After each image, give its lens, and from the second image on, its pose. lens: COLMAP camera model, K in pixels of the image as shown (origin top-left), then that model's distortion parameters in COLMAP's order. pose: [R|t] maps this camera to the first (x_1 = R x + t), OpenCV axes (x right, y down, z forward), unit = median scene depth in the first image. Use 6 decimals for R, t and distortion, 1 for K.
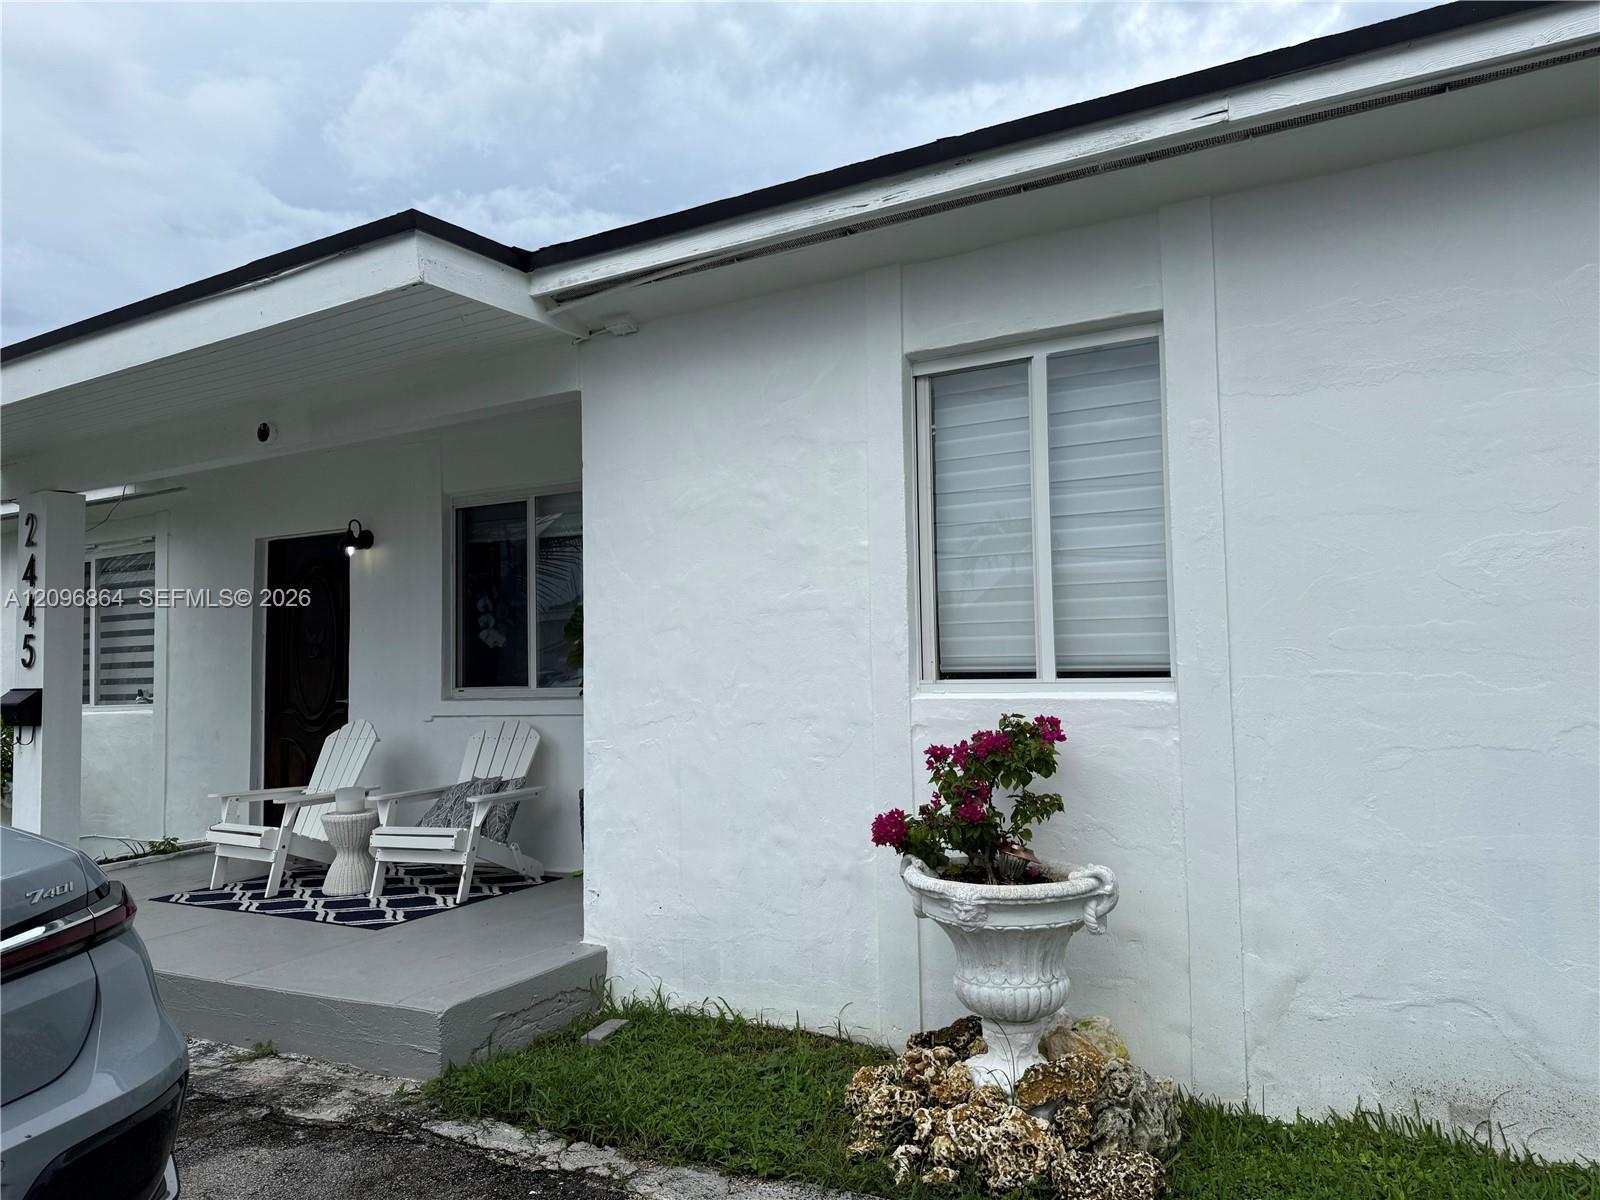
lens RADIAL K [[1158.4, 0, 803.7], [0, 1158.4, 611.1], [0, 0, 1]] dist [0.054944, -0.001774]
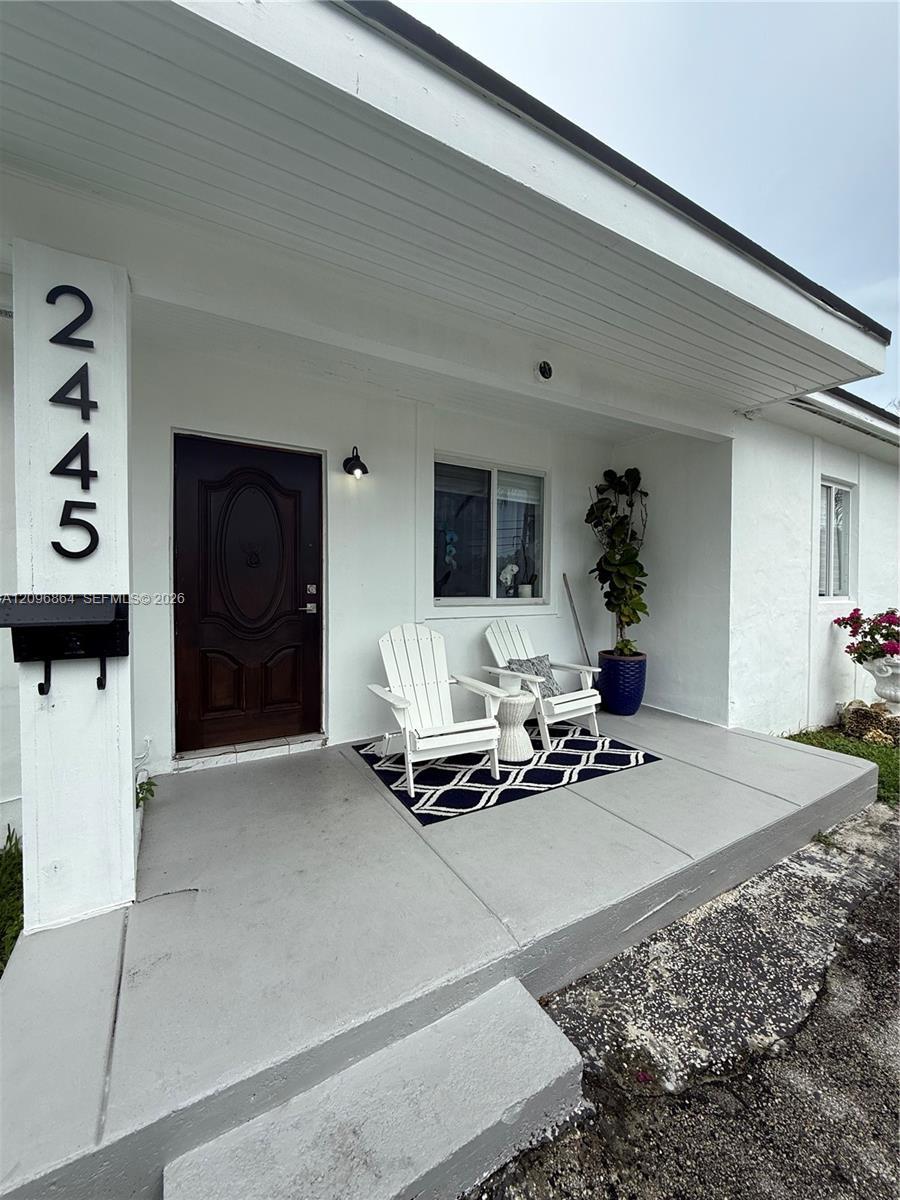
lens RADIAL K [[480.0, 0, 450.0], [0, 480.0, 600.0], [0, 0, 1]] dist [0.000639, 0.000062]
pose [[0.478431, -0.000478, 0.878125, -0.801039], [-0.061664, 0.997513, 0.034140, 0.050498], [-0.875957, -0.070482, 0.477212, 0.747934]]
